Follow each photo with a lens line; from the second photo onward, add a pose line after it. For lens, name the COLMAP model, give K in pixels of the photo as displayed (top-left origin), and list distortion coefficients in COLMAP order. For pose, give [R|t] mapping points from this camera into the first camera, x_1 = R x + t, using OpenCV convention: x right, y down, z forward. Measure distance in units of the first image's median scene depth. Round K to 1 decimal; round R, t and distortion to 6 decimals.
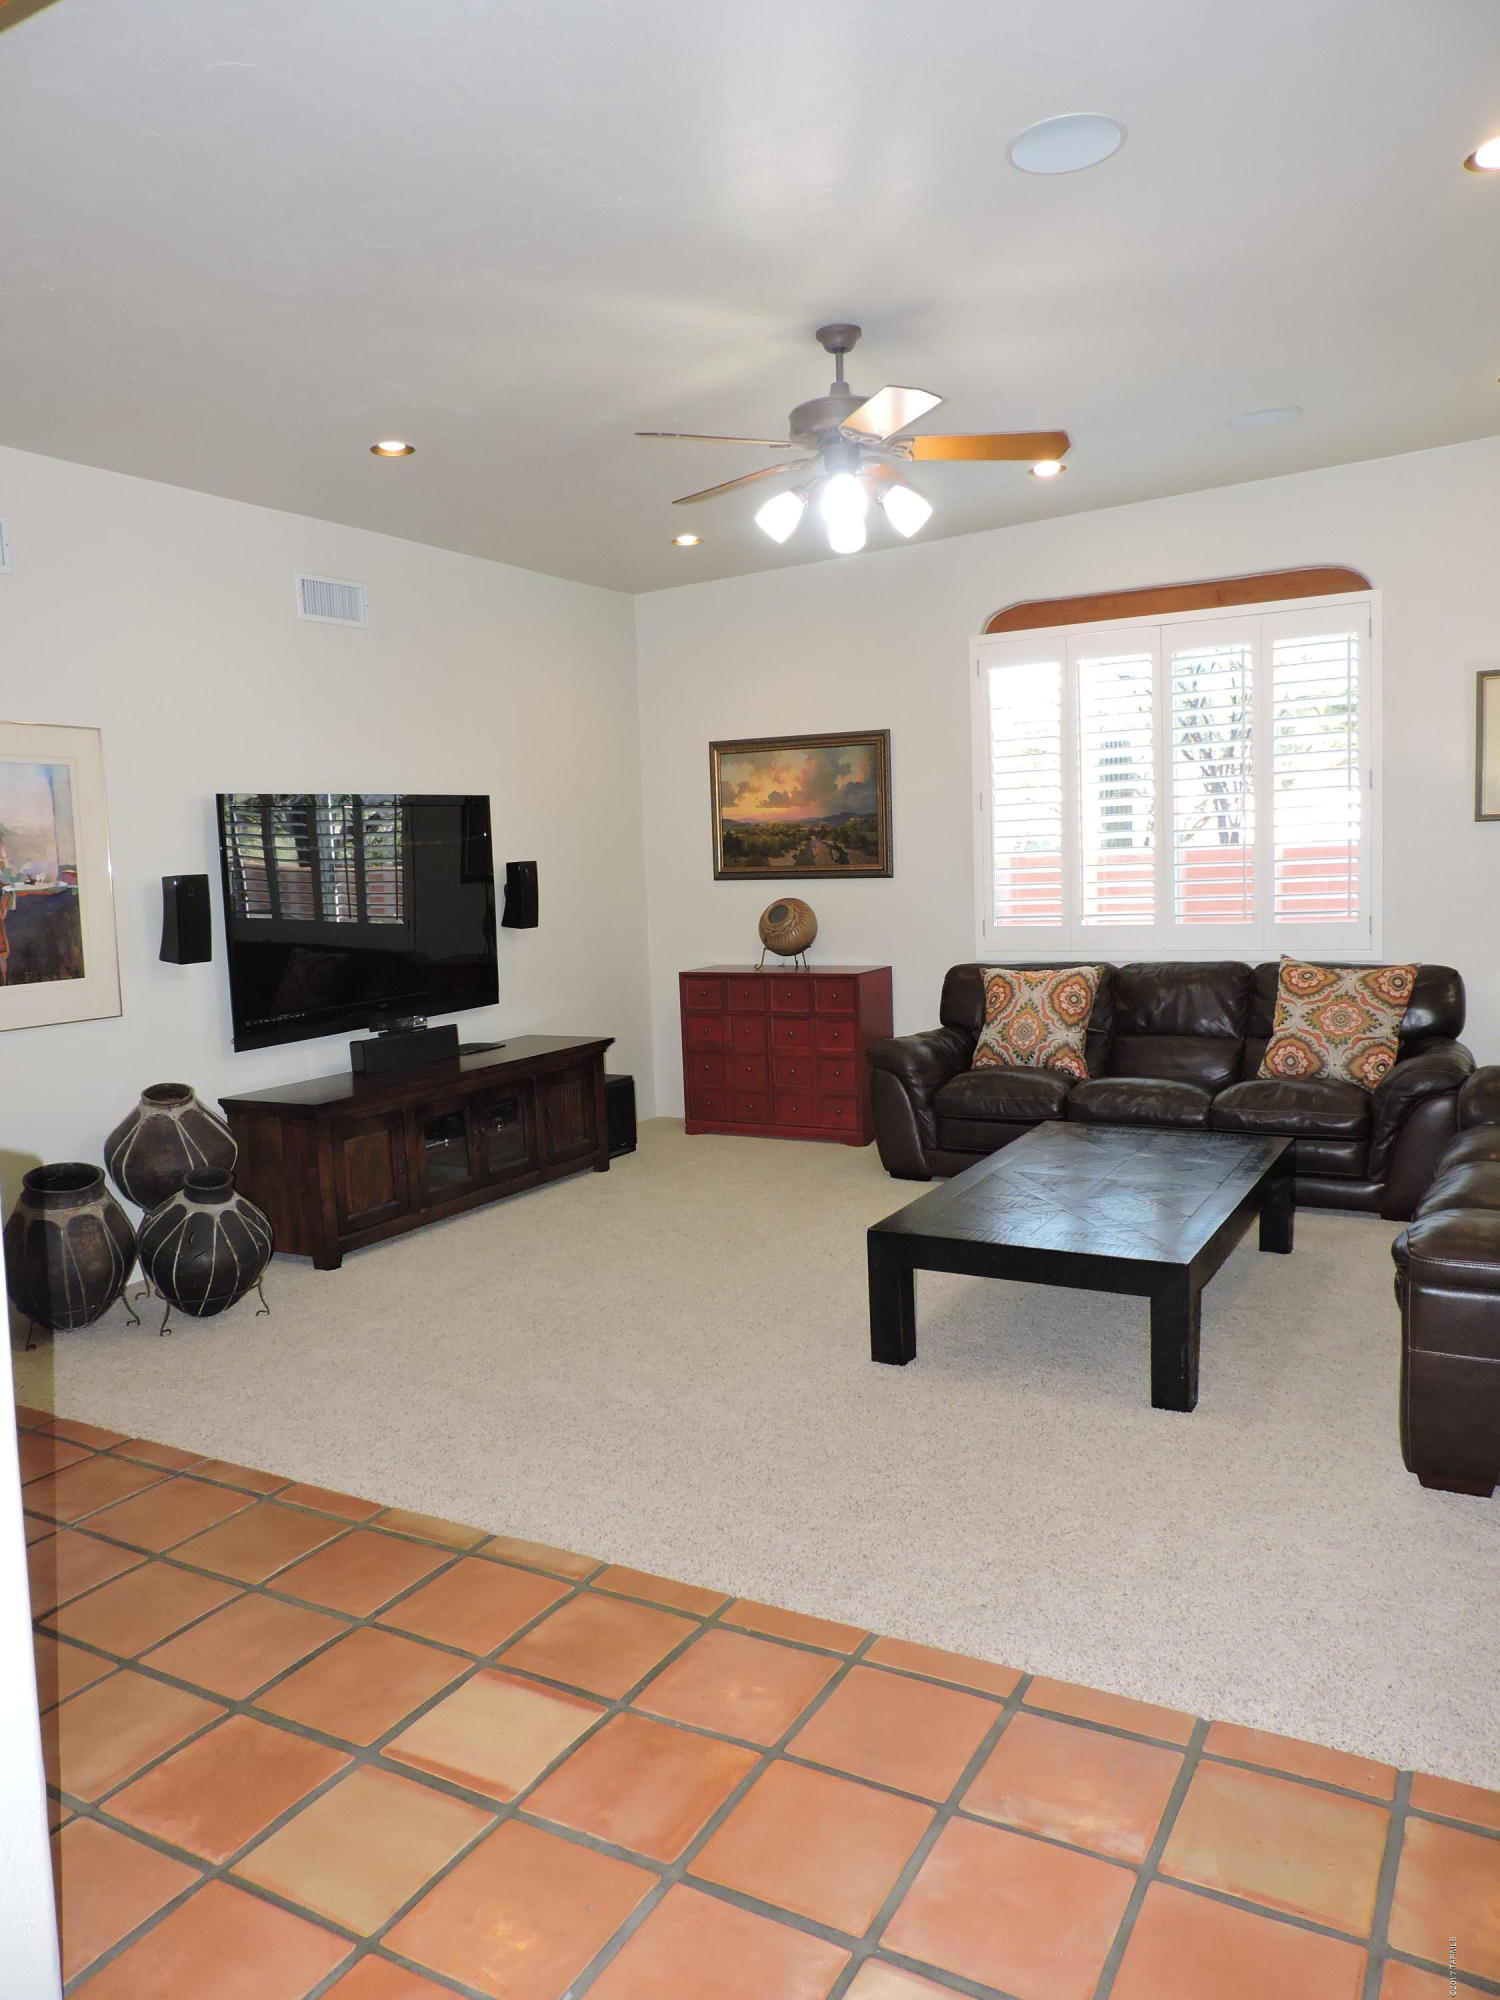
lens RADIAL K [[1430.6, 0, 733.3], [0, 1430.6, 984.5], [0, 0, 1]] dist [-0.030025, 0.000722]
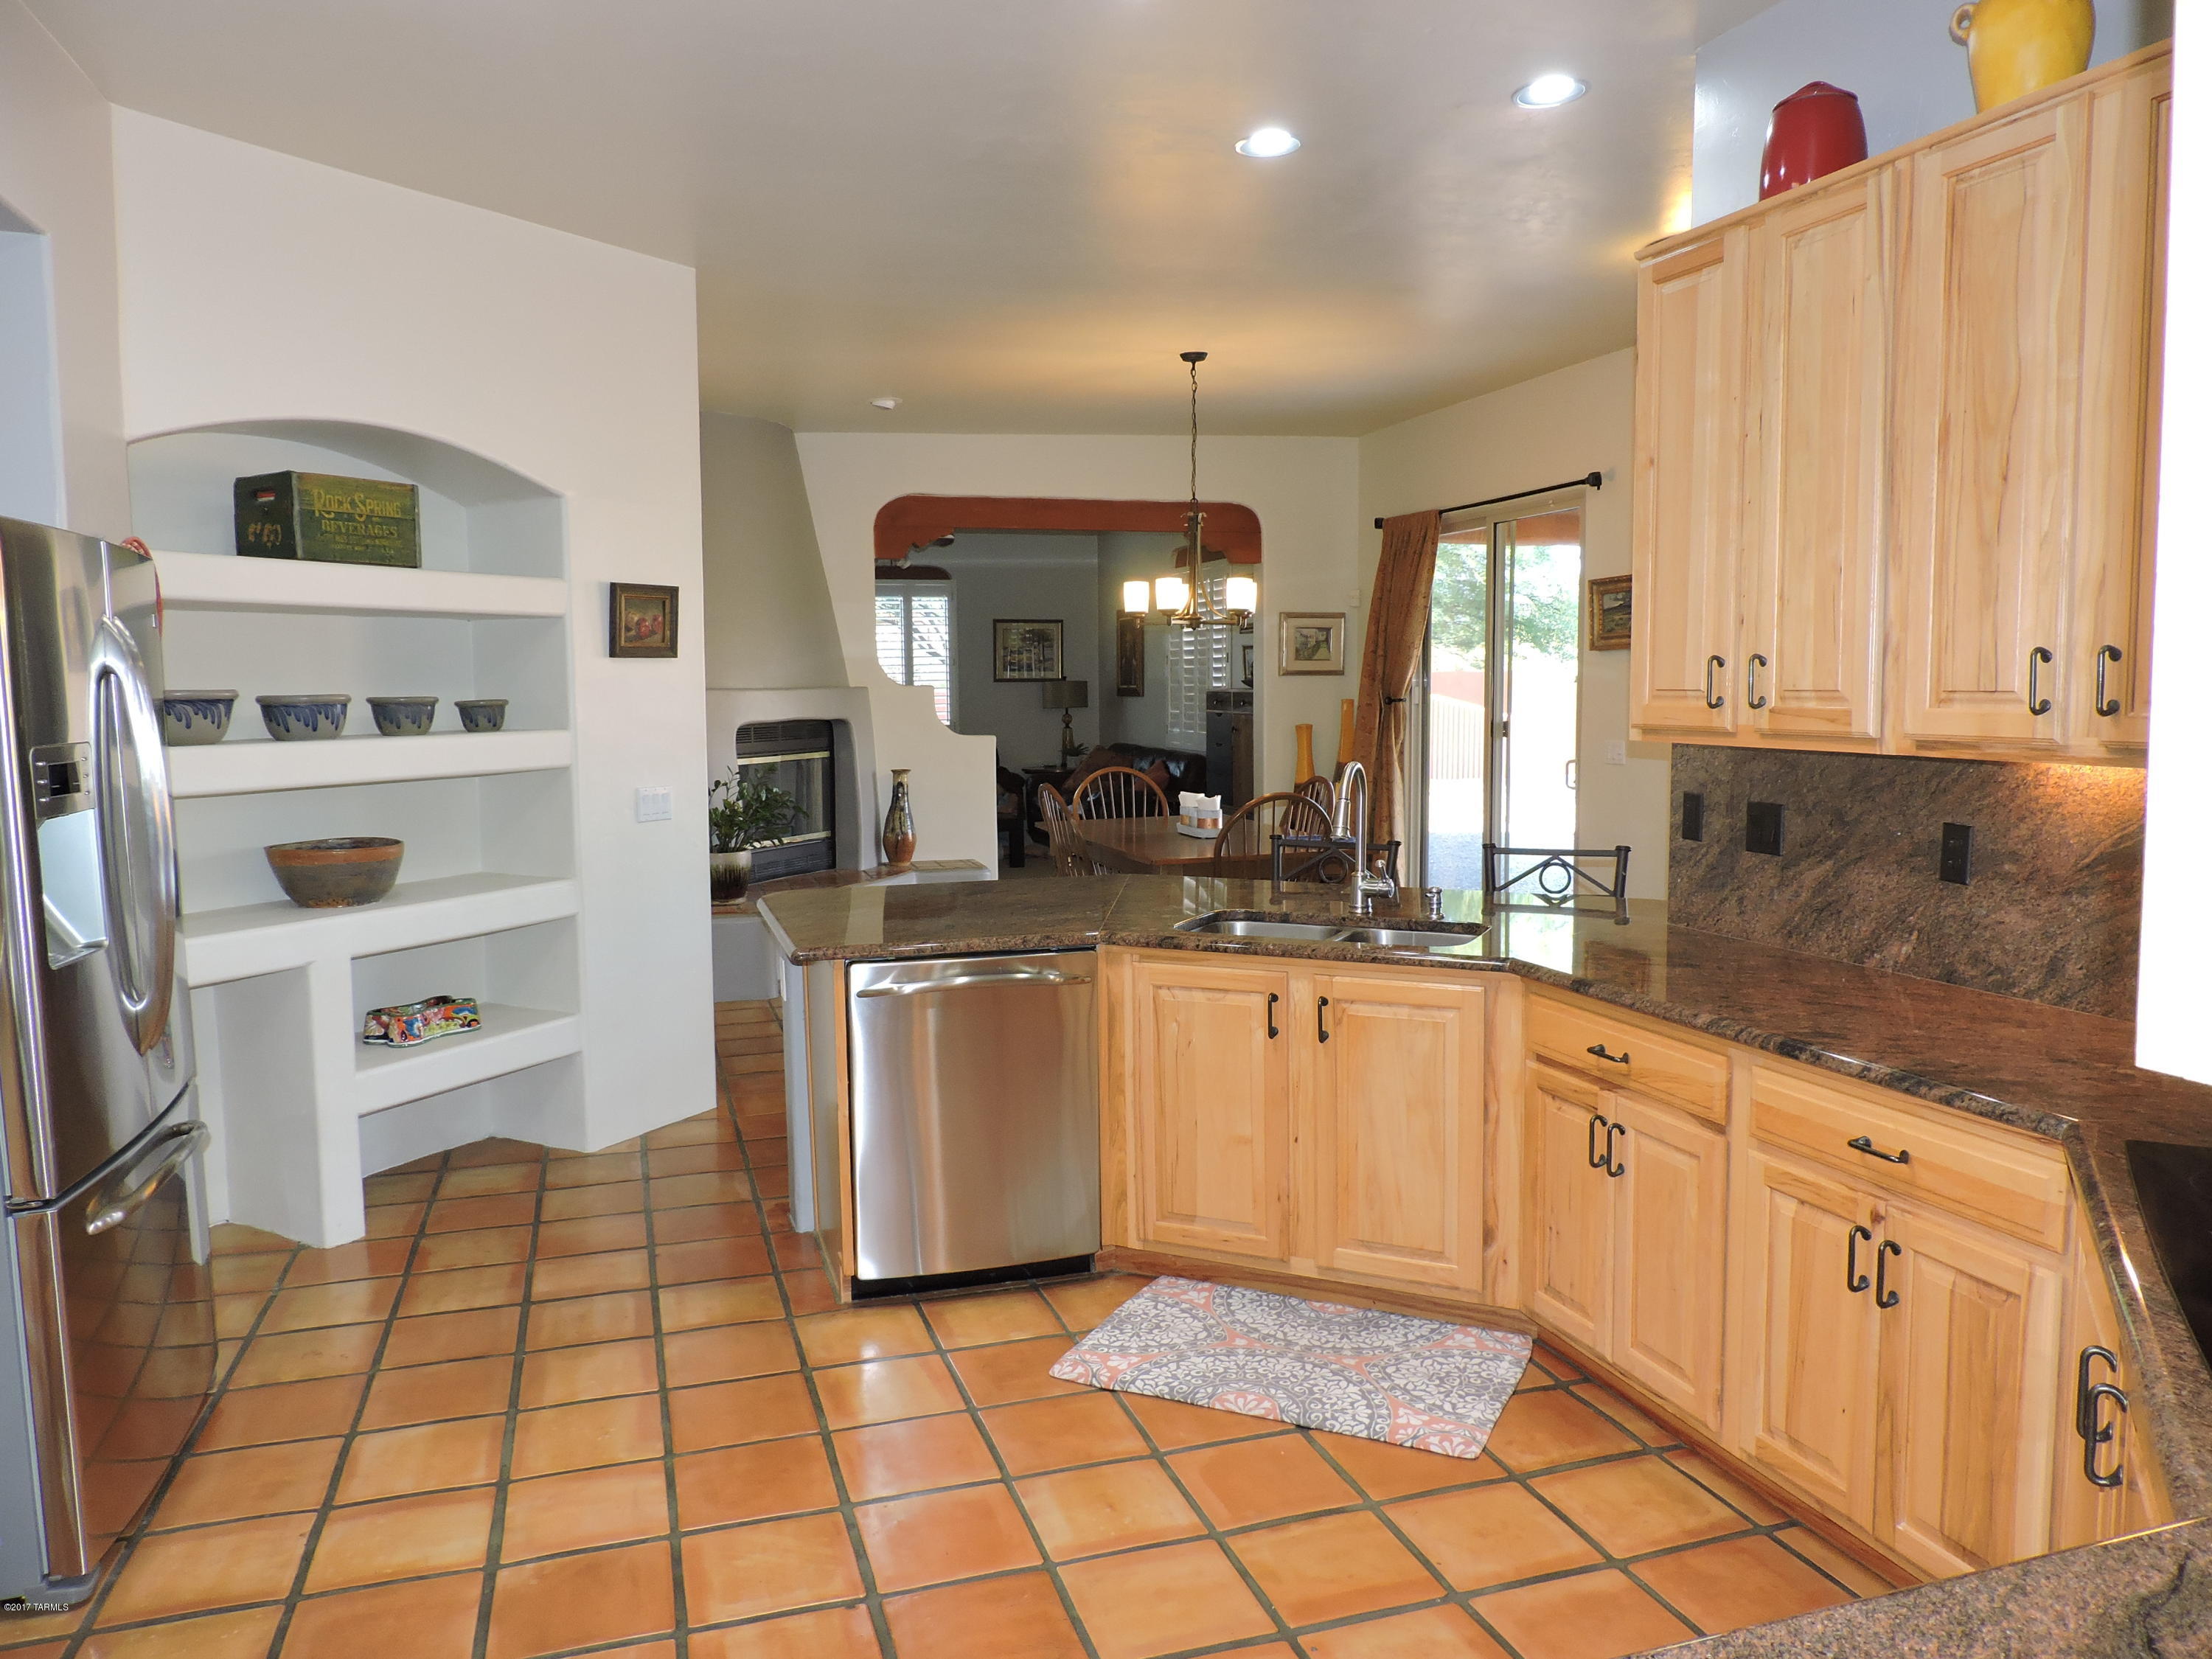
lens RADIAL K [[1572.4, 0, 1122.9], [0, 1572.4, 831.6], [0, 0, 1]] dist [-0.020724, 0.001546]
pose [[0.670145, -0.038090, 0.741252, -1.339692], [0.049462, 0.998754, 0.006605, 0.132710], [-0.740580, 0.032238, 0.671194, -0.949536]]
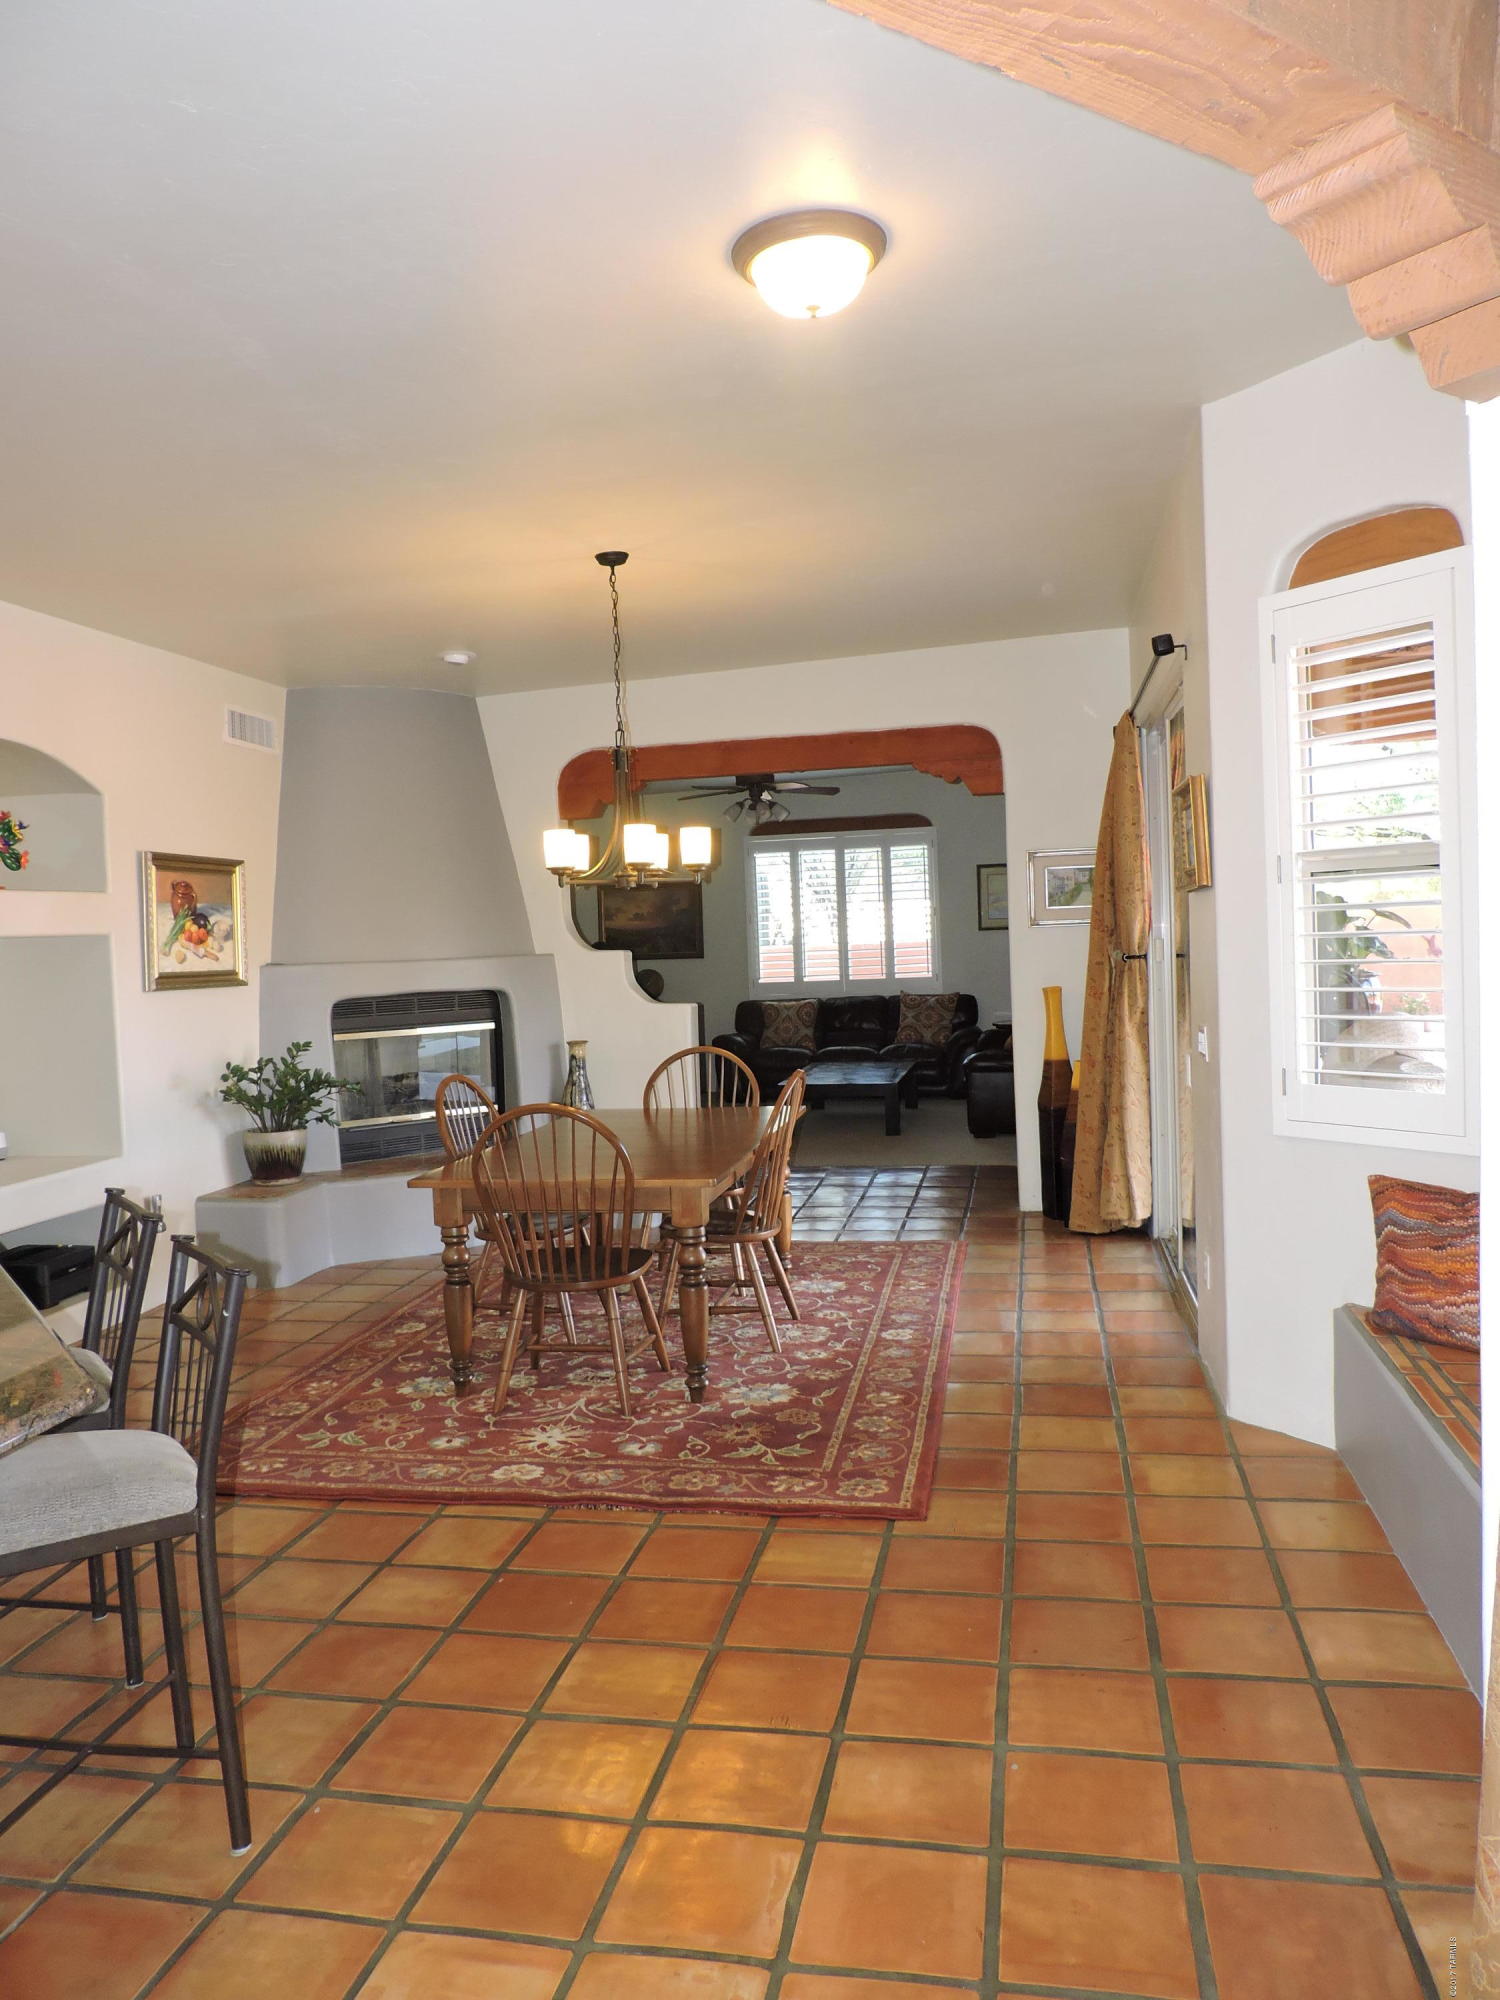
lens RADIAL K [[1421.7, 0, 750.0], [0, 1421.7, 1000.0], [0, 0, 1]] dist [-0.020724, 0.001546]
pose [[0.947569, -0.012716, 0.319298, -0.566978], [0.030717, 0.998205, -0.051405, 0.104448], [-0.318071, 0.058517, 0.946259, -1.057679]]
